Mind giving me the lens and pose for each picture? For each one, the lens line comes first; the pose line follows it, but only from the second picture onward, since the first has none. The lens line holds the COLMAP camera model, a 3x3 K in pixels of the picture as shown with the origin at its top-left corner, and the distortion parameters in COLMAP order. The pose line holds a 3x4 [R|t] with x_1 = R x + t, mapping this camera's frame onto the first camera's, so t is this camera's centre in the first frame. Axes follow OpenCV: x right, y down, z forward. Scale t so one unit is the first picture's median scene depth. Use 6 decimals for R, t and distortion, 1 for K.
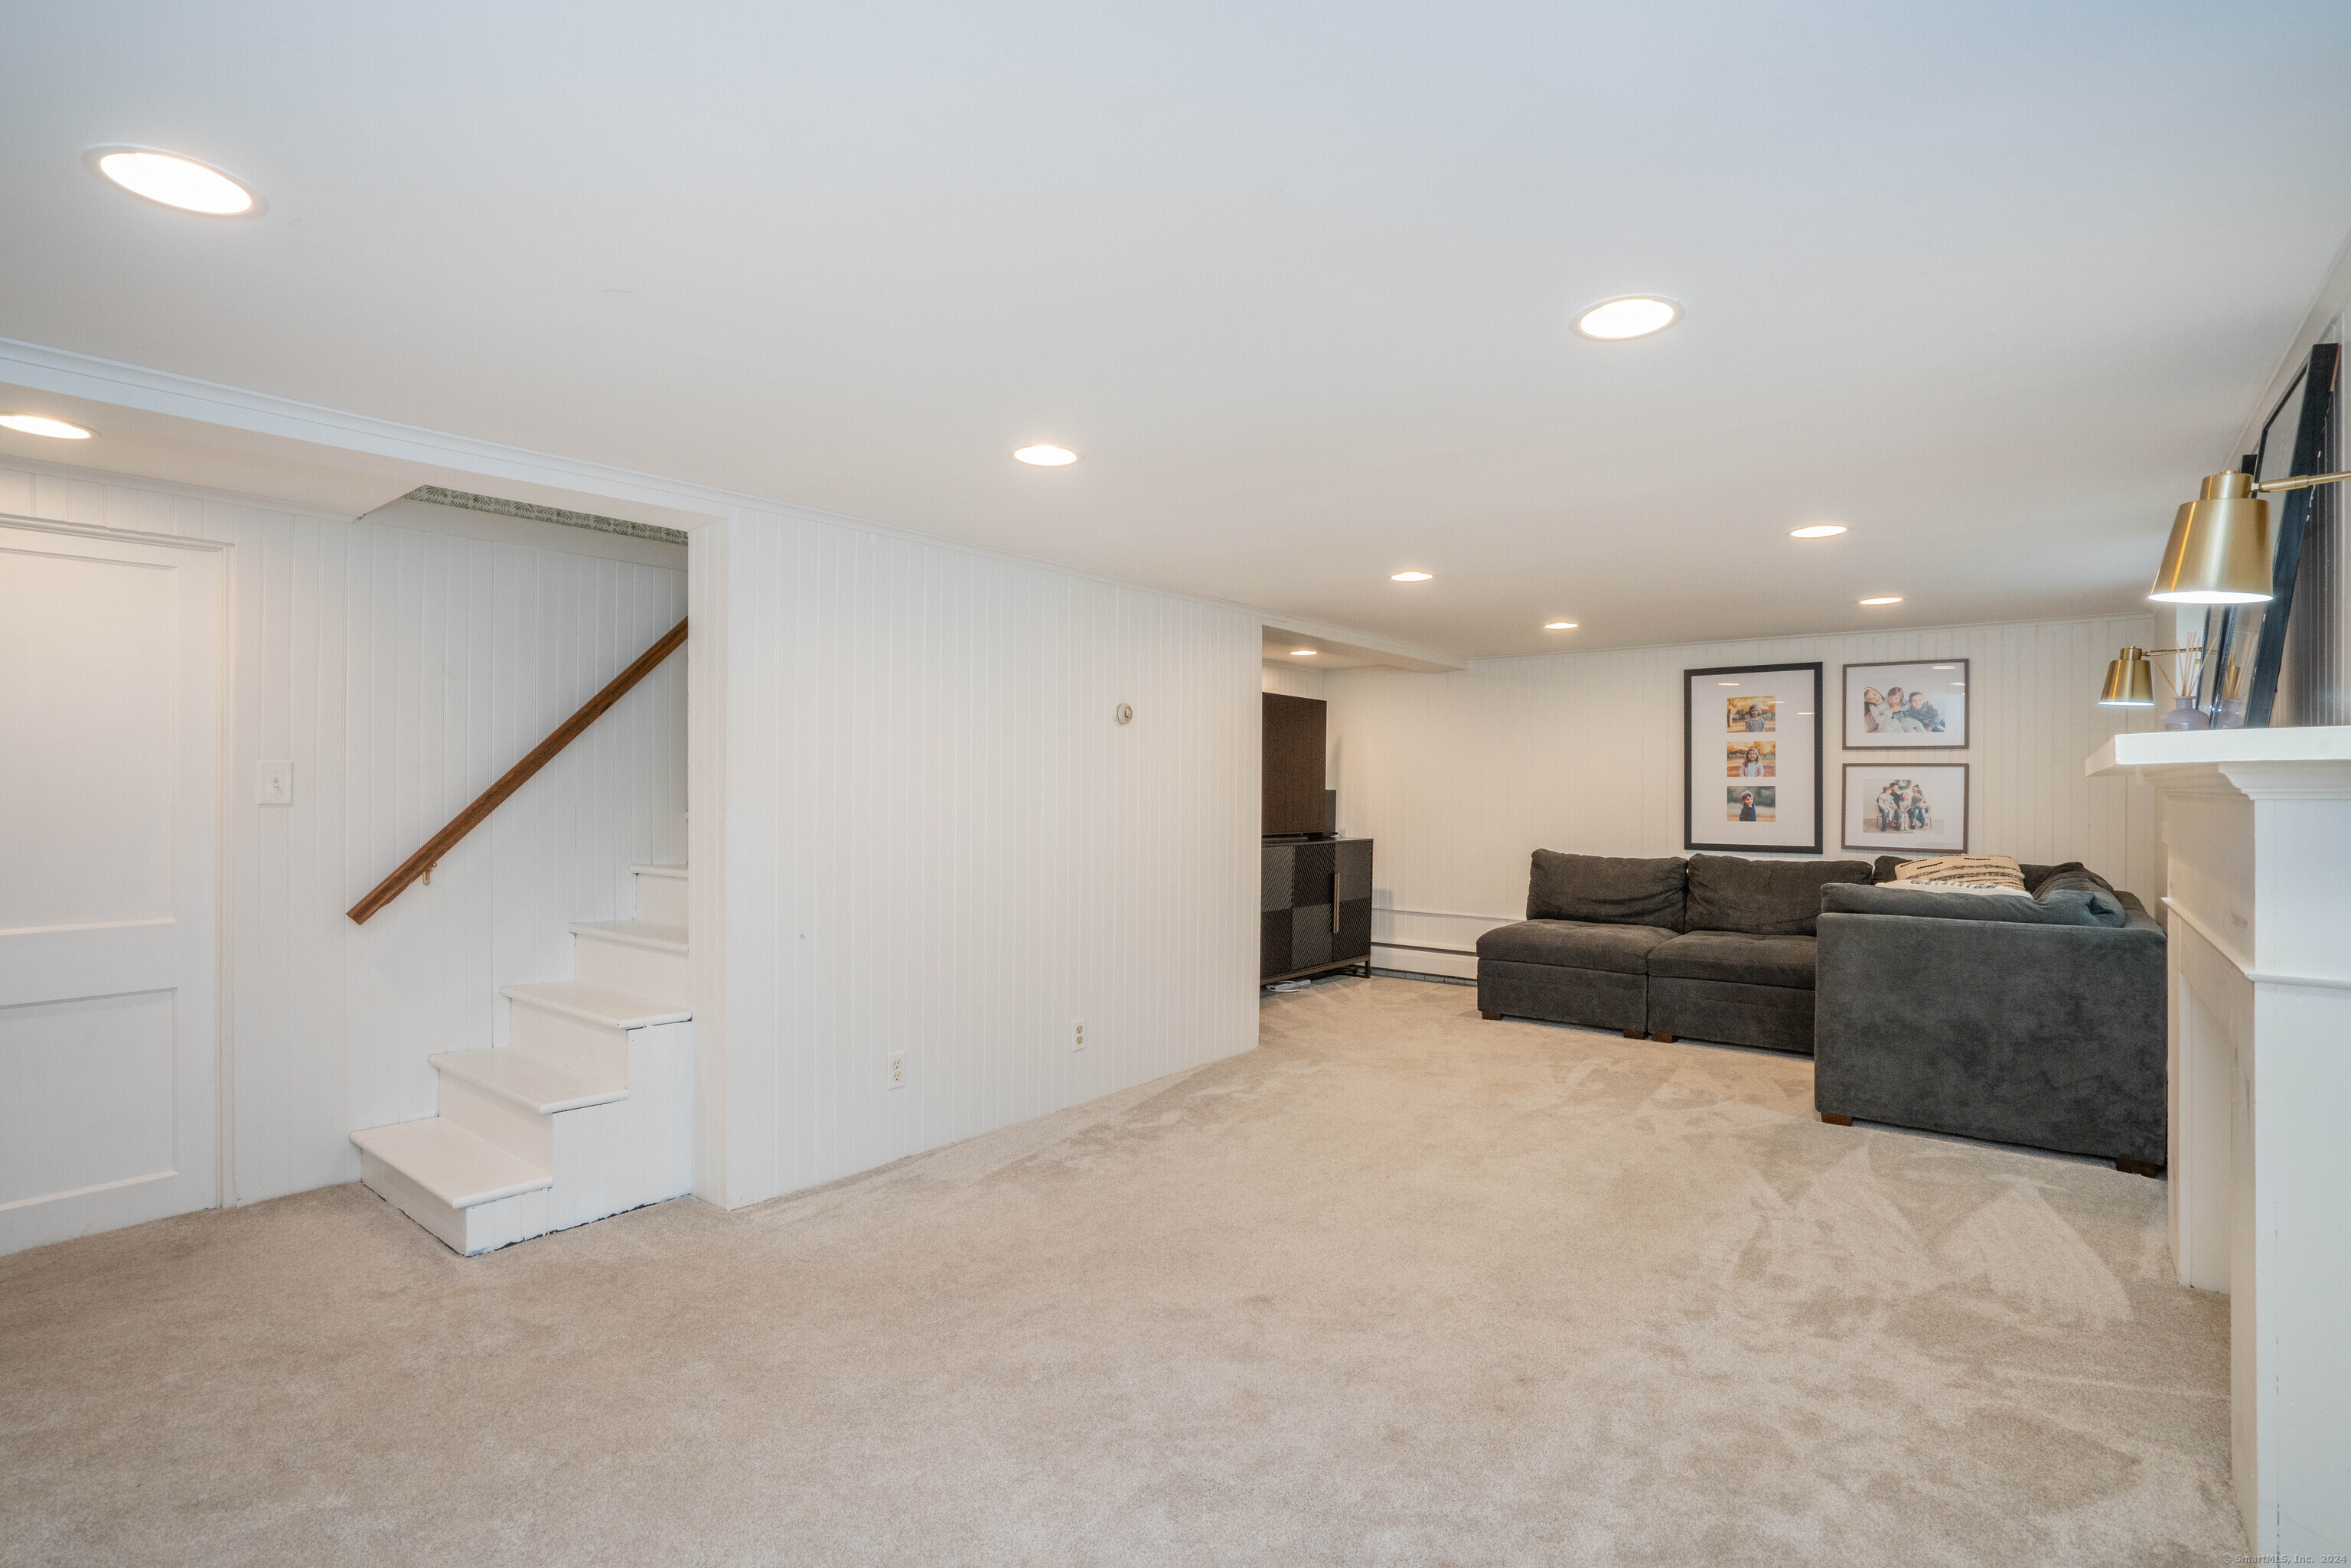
lens RADIAL K [[1085.9, 0, 1167.0], [0, 1085.9, 784.6], [0, 0, 1]] dist [-0.019252, 0.002686]
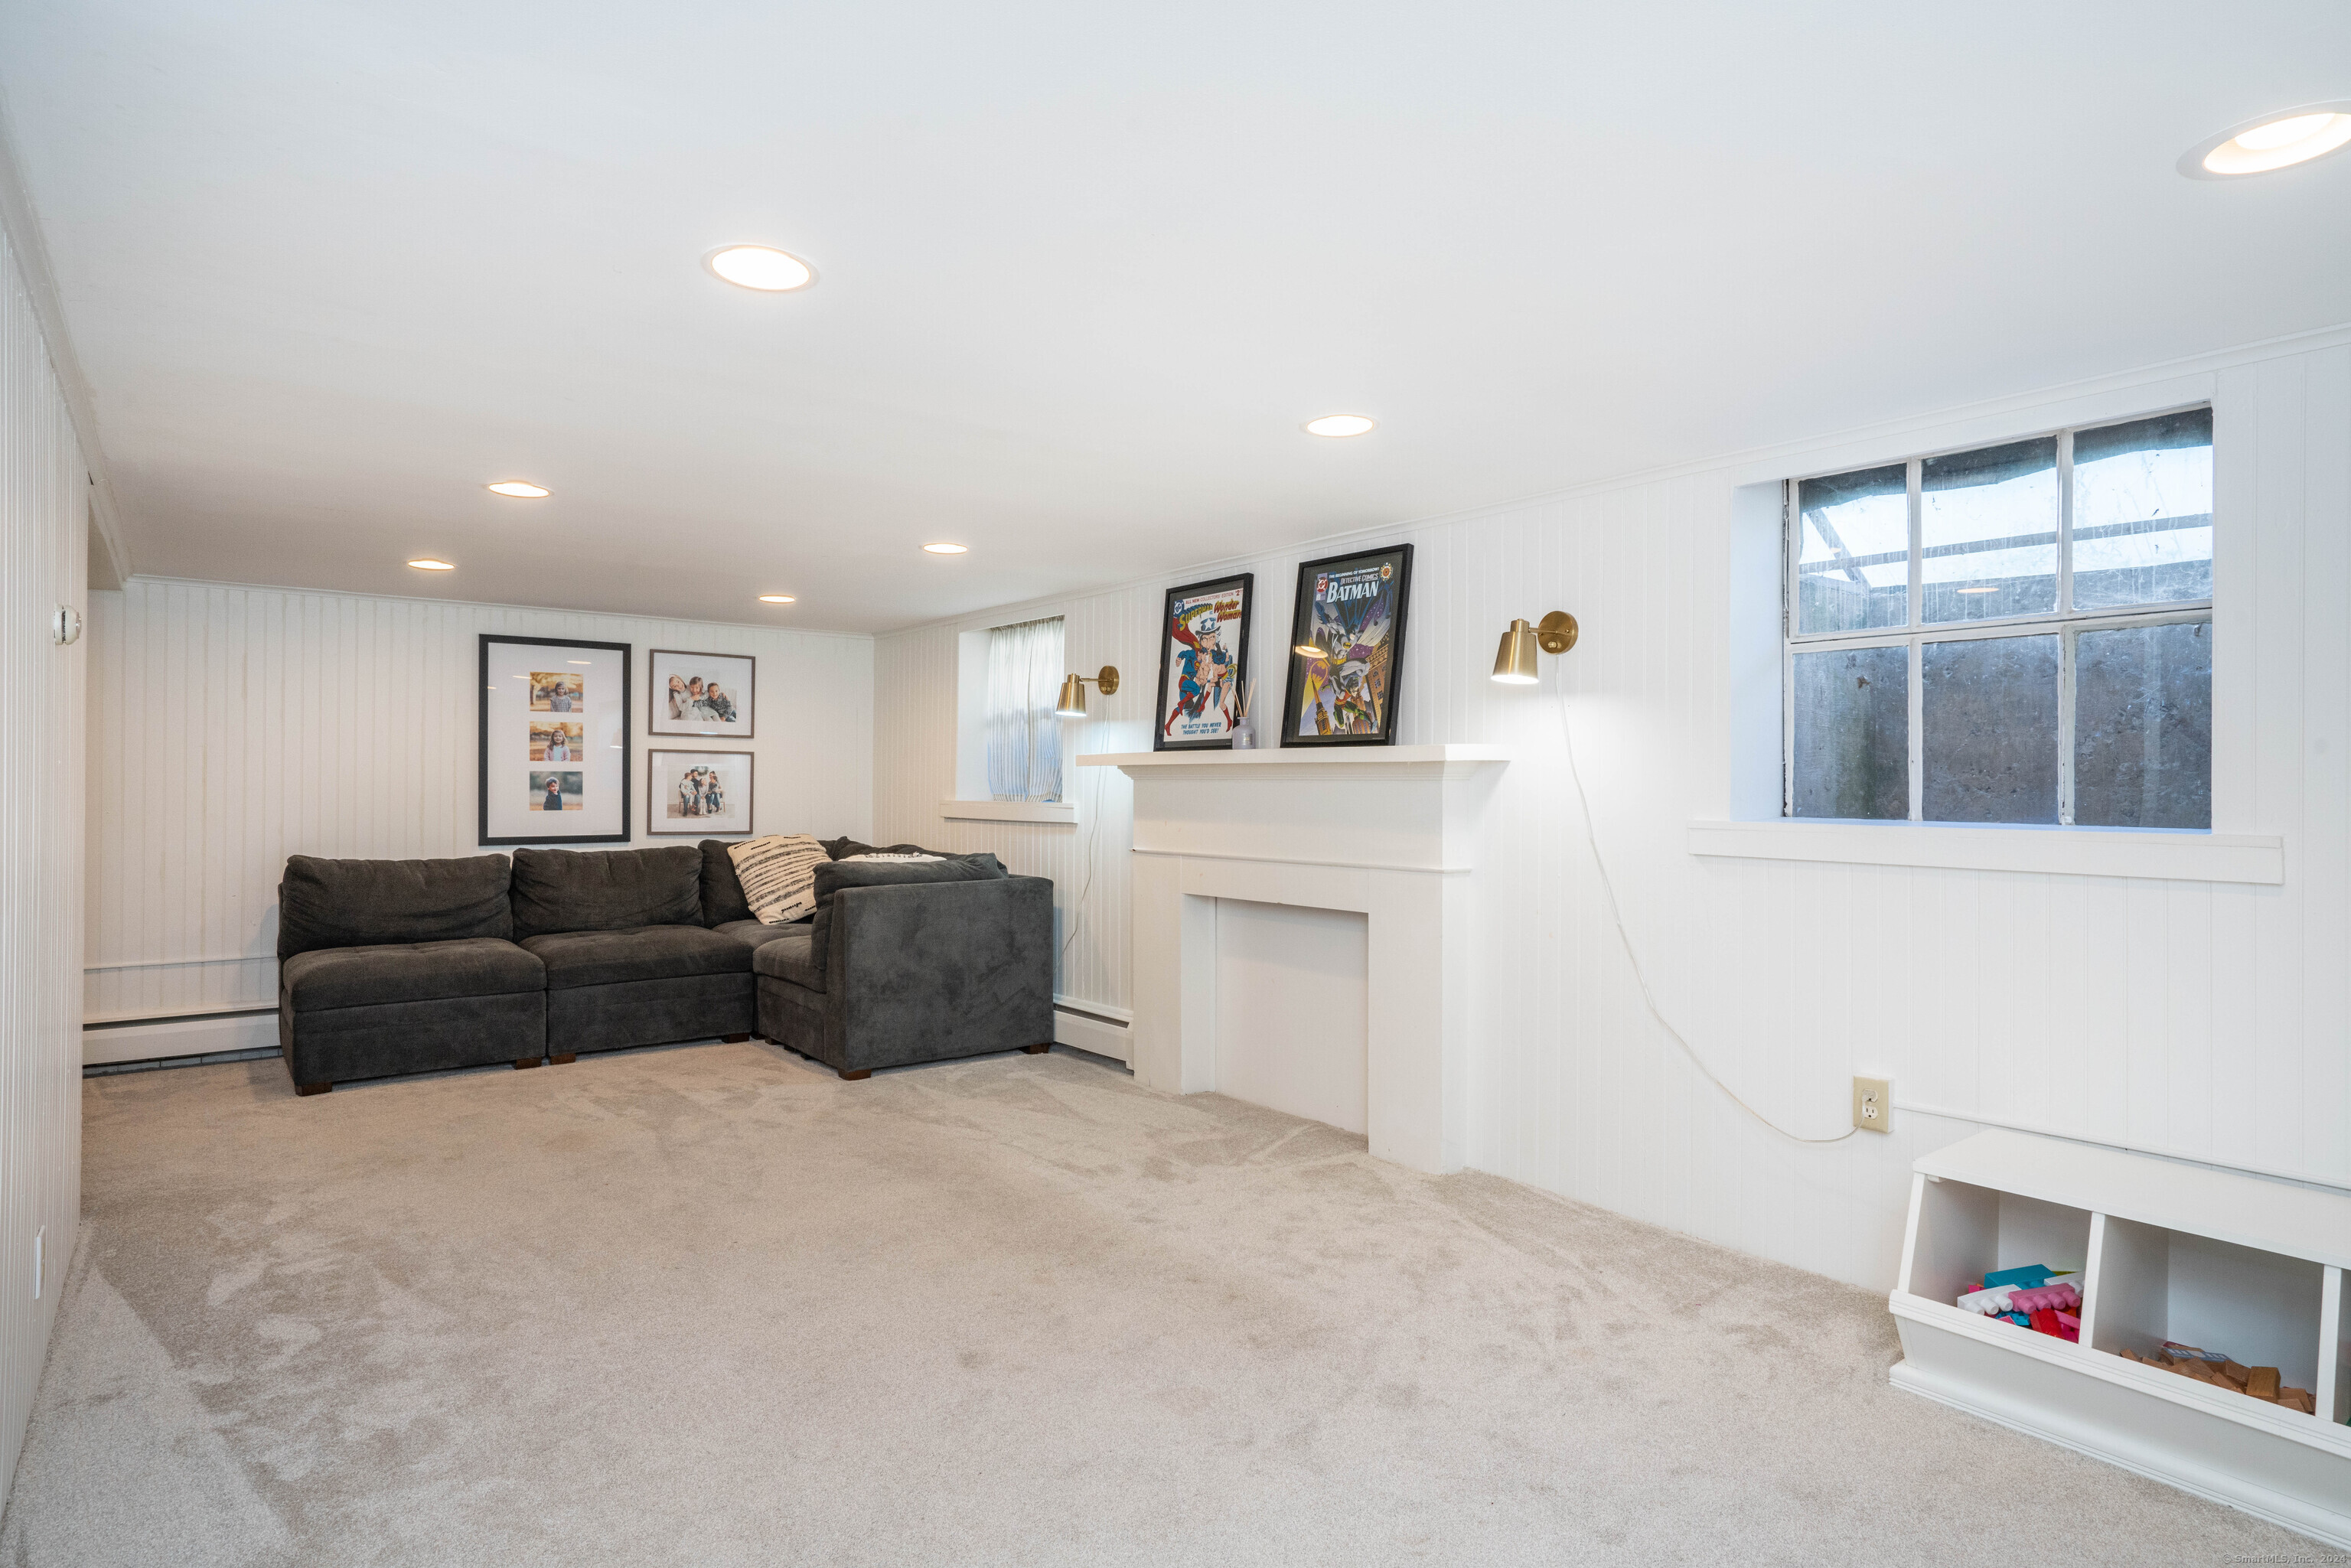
lens RADIAL K [[1244.3, 0, 1168.6], [0, 1244.3, 792.9], [0, 0, 1]] dist [-0.015969, 0.005422]
pose [[0.248984, -0.010199, 0.968454, -0.368920], [-0.007054, 0.999899, 0.012344, 0.003235], [-0.968482, -0.009905, 0.248886, 0.264344]]
